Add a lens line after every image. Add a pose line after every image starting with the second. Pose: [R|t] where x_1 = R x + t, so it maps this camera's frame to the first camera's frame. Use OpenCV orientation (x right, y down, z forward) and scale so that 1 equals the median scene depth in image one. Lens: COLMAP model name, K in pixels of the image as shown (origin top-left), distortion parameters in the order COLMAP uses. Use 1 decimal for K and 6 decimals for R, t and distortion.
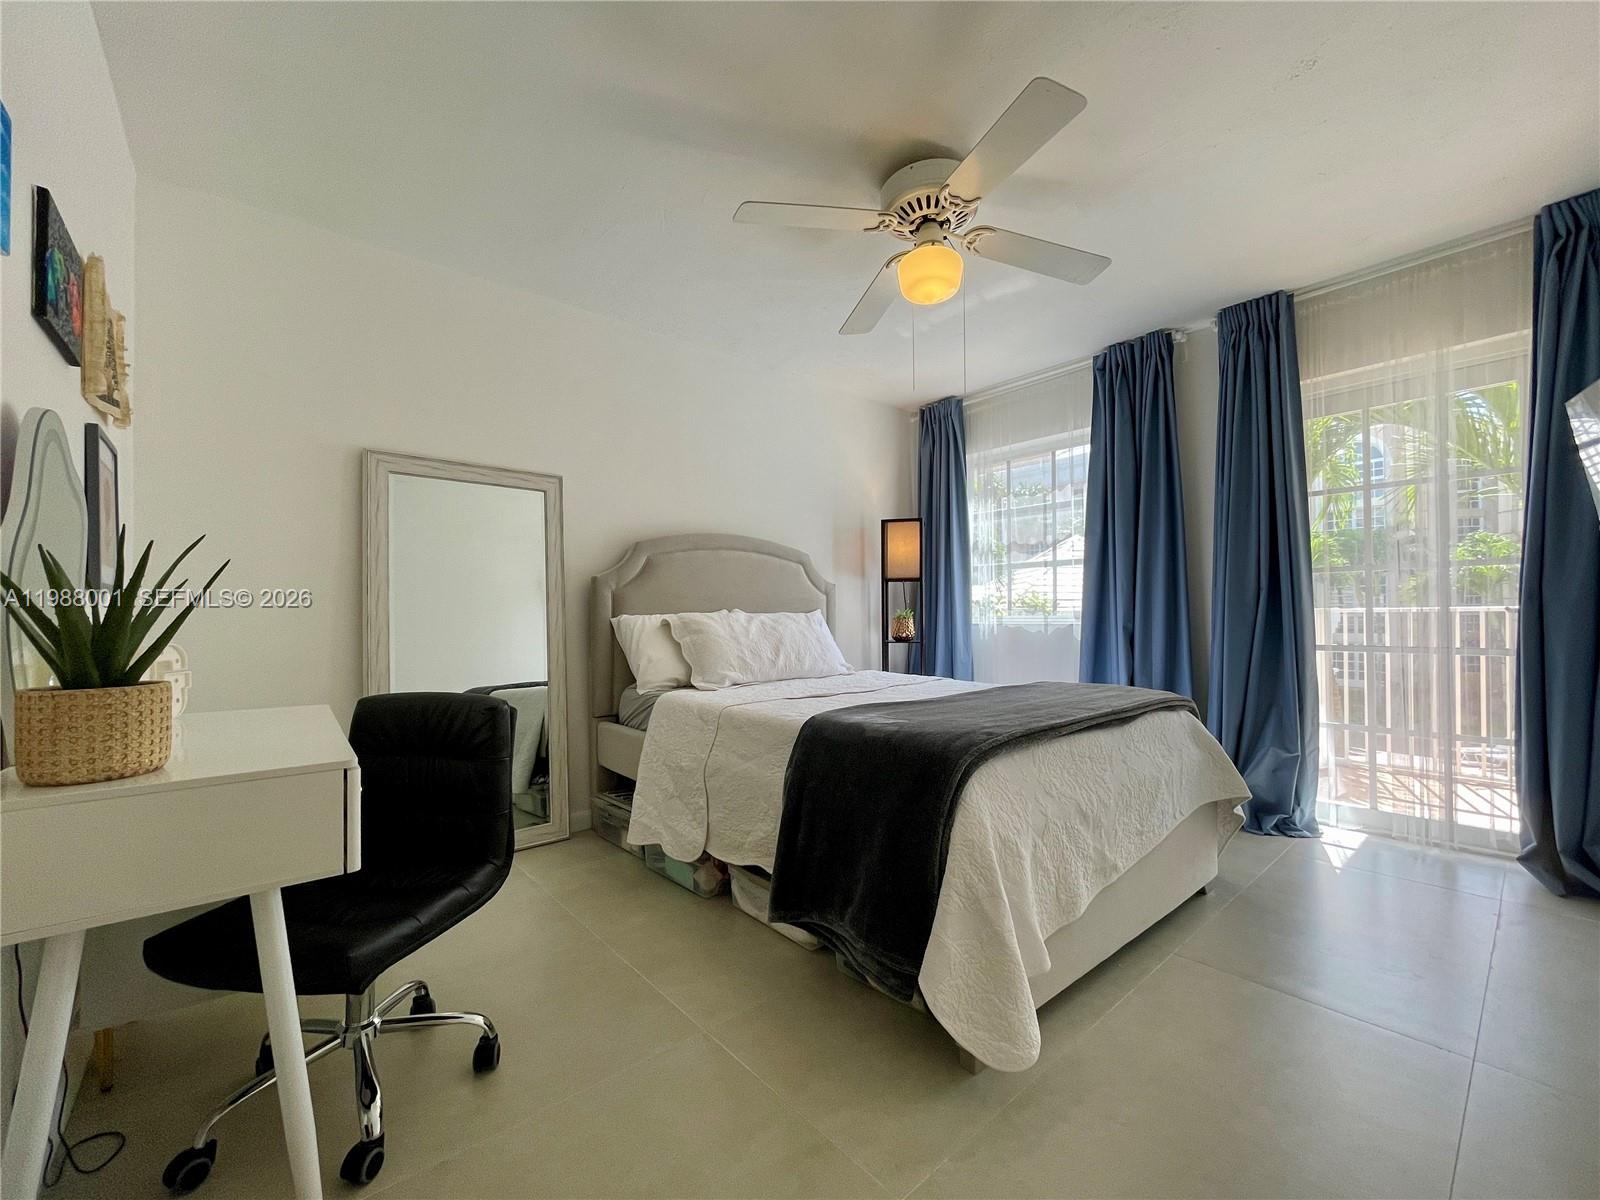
lens RADIAL K [[650.2, 0, 802.8], [0, 650.2, 607.0], [0, 0, 1]] dist [0.002016, 0.000747]
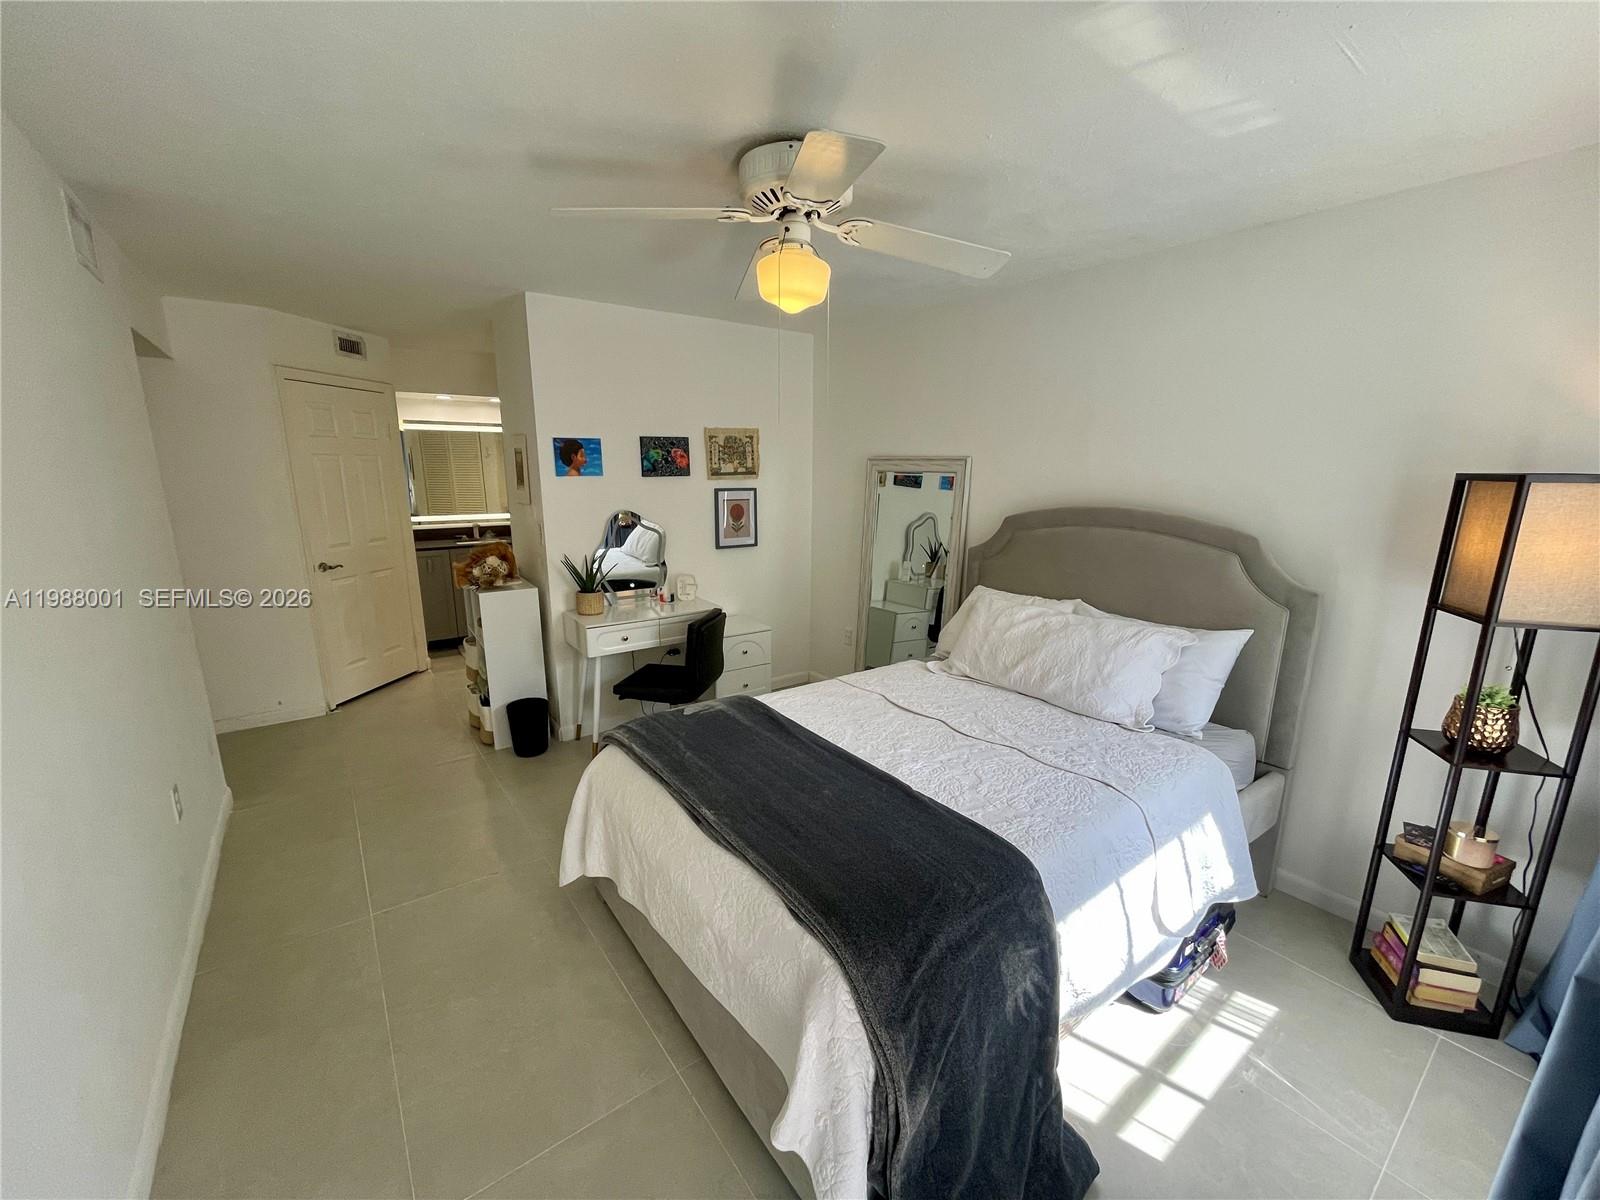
lens RADIAL K [[650.2, 0, 802.8], [0, 650.2, 607.0], [0, 0, 1]] dist [0.002016, 0.000747]
pose [[-0.057376, 0.224646, -0.972750, 0.867723], [0.000380, 0.974360, 0.224995, -0.211331], [0.998353, 0.012540, -0.055990, 0.822126]]
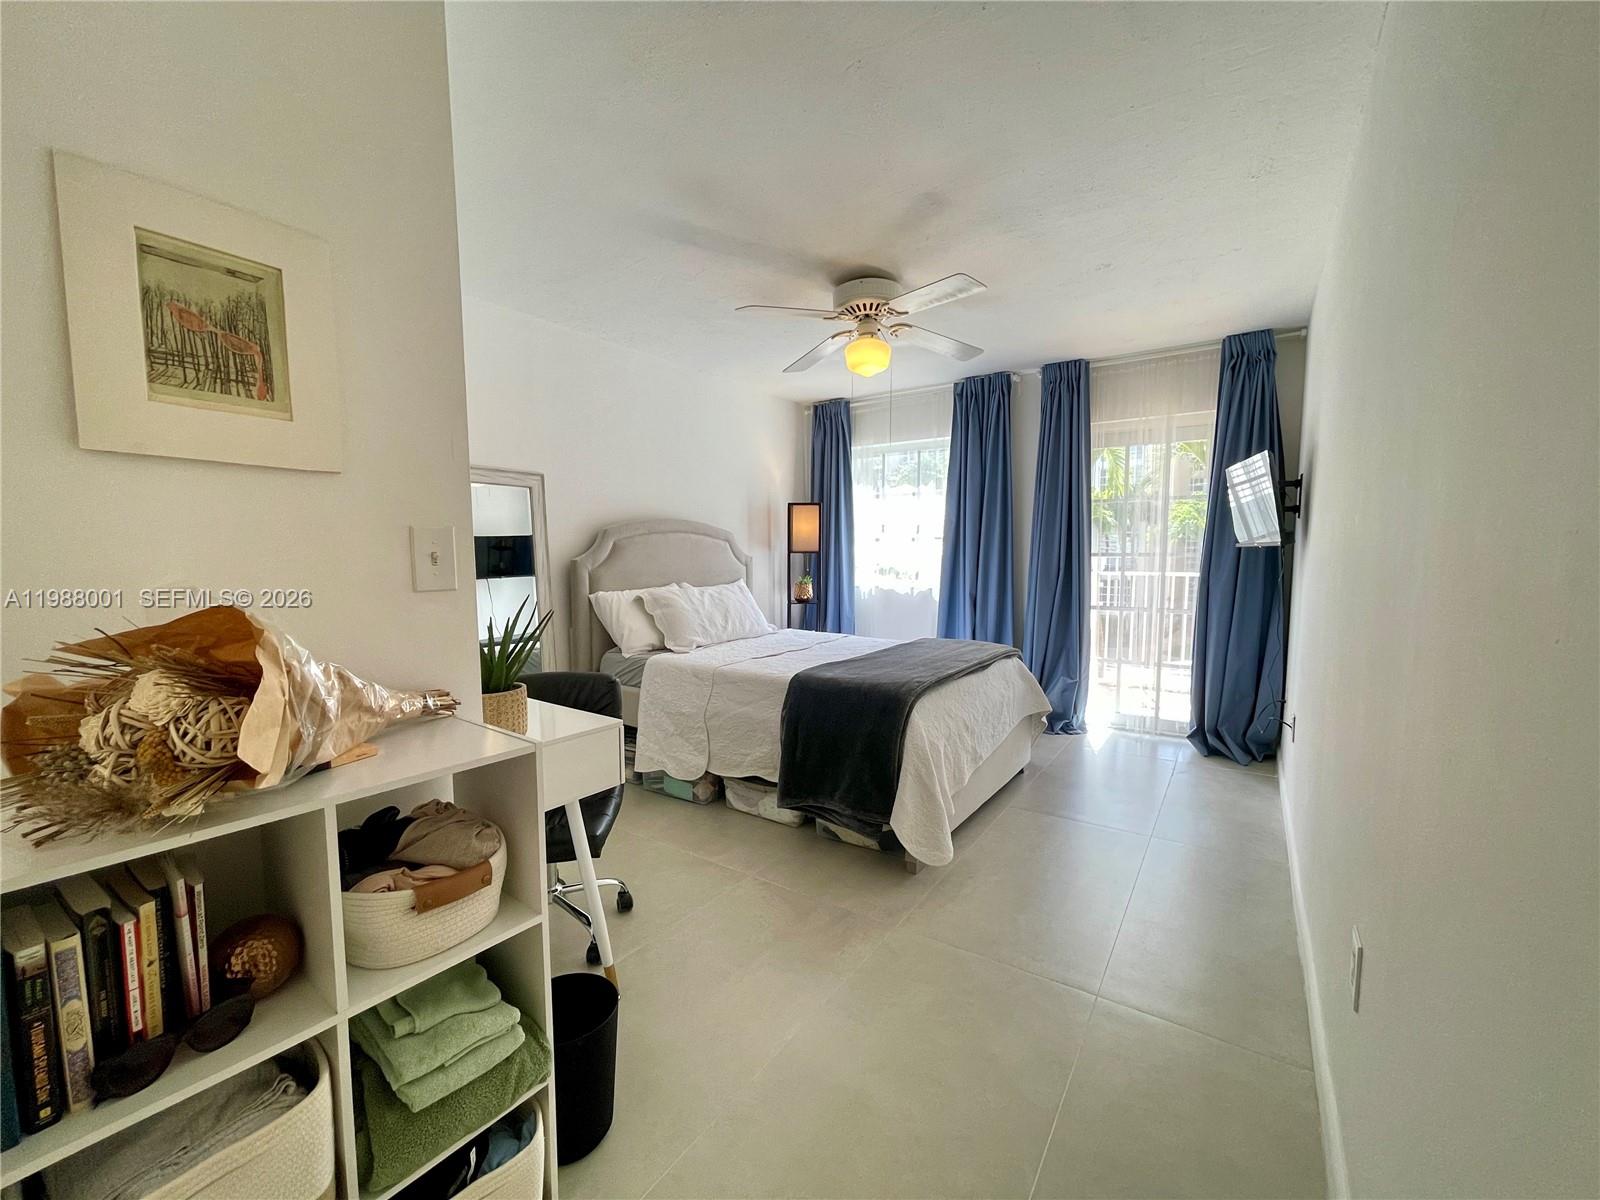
lens RADIAL K [[650.2, 0, 802.8], [0, 650.2, 607.0], [0, 0, 1]] dist [0.002016, 0.000747]
pose [[0.967728, -0.017240, 0.251408, -0.229492], [-0.007396, 0.995284, 0.096720, -0.084043], [-0.251890, -0.095458, 0.963036, -0.273492]]
